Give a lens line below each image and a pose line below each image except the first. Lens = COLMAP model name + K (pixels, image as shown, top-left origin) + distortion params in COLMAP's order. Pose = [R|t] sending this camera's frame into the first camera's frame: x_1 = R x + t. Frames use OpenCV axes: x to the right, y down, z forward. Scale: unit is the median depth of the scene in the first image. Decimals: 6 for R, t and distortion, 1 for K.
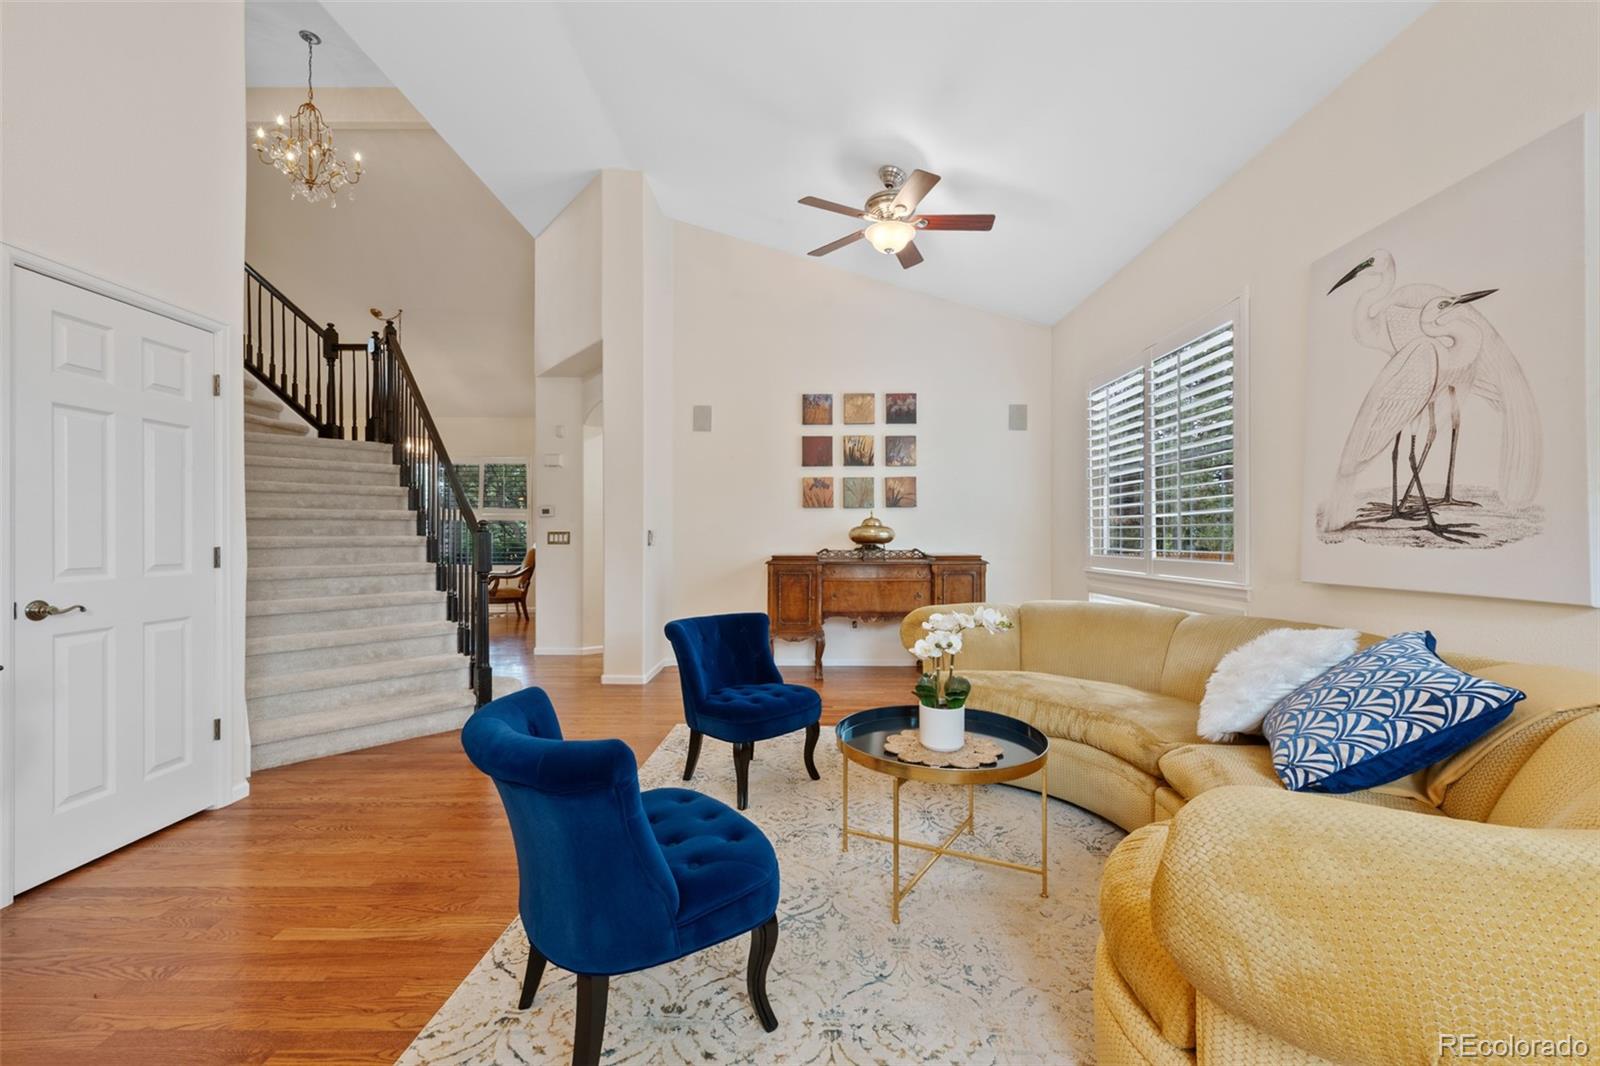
lens RADIAL K [[643.4, 0, 800.1], [0, 643.4, 538.0], [0, 0, 1]] dist [0.003014, -0.001137]
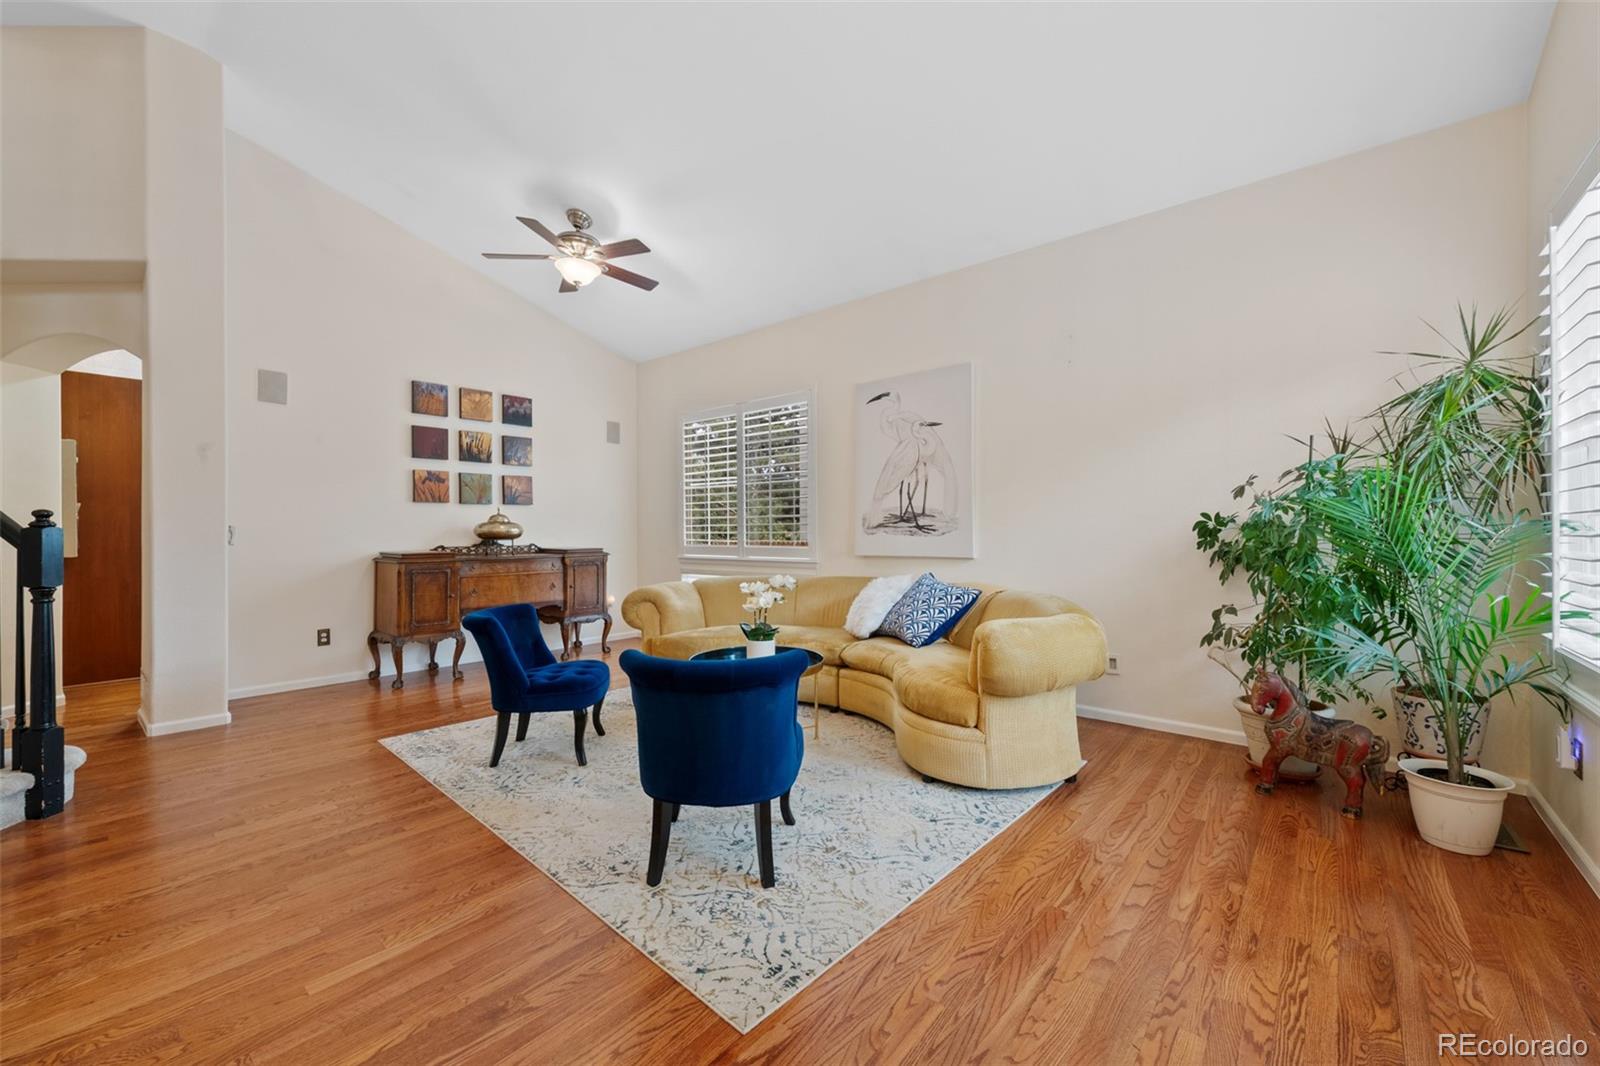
lens RADIAL K [[643.4, 0, 797.1], [0, 643.4, 530.4], [0, 0, 1]] dist [0.003014, -0.001137]
pose [[0.637297, -0.002097, 0.770615, -0.386707], [0.005869, 0.999980, -0.002133, -0.000620], [-0.770596, 0.005883, 0.637297, -0.025215]]
